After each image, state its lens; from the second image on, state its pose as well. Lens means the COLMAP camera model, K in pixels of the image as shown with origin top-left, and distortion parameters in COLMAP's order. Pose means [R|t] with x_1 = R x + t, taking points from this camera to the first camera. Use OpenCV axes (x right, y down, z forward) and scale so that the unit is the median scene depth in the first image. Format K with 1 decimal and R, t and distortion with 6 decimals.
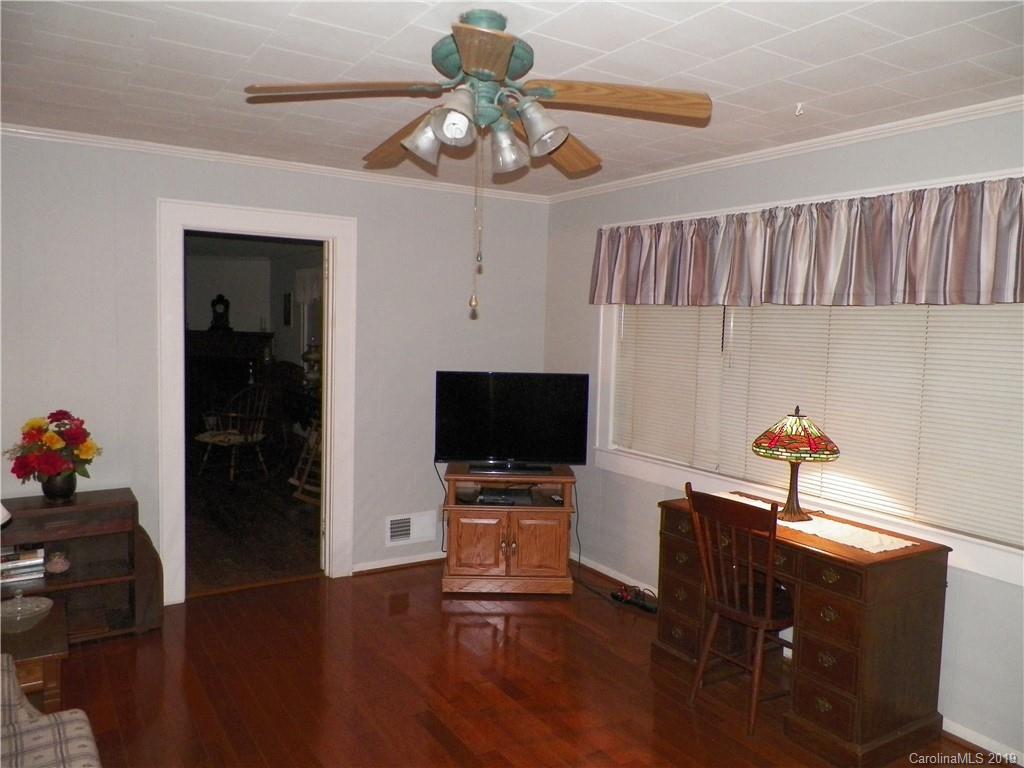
lens RADIAL K [[762.0, 0, 512.0], [0, 762.0, 384.0], [0, 0, 1]] dist [0.006805, -0.003338]
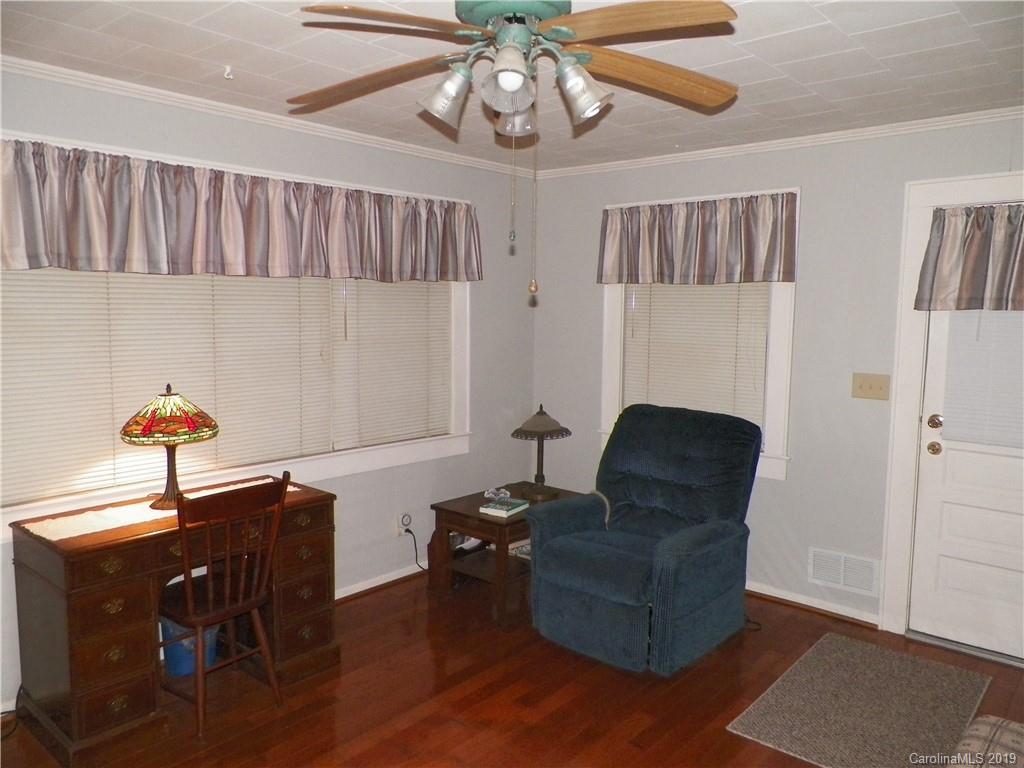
lens RADIAL K [[741.6, 0, 512.0], [0, 741.6, 384.0], [0, 0, 1]] dist [-0.005898, -0.004120]
pose [[-0.294566, -0.139428, 0.945405, -0.619381], [0.055793, 0.985103, 0.162666, -0.098478], [-0.954001, 0.100663, -0.282399, 0.899948]]
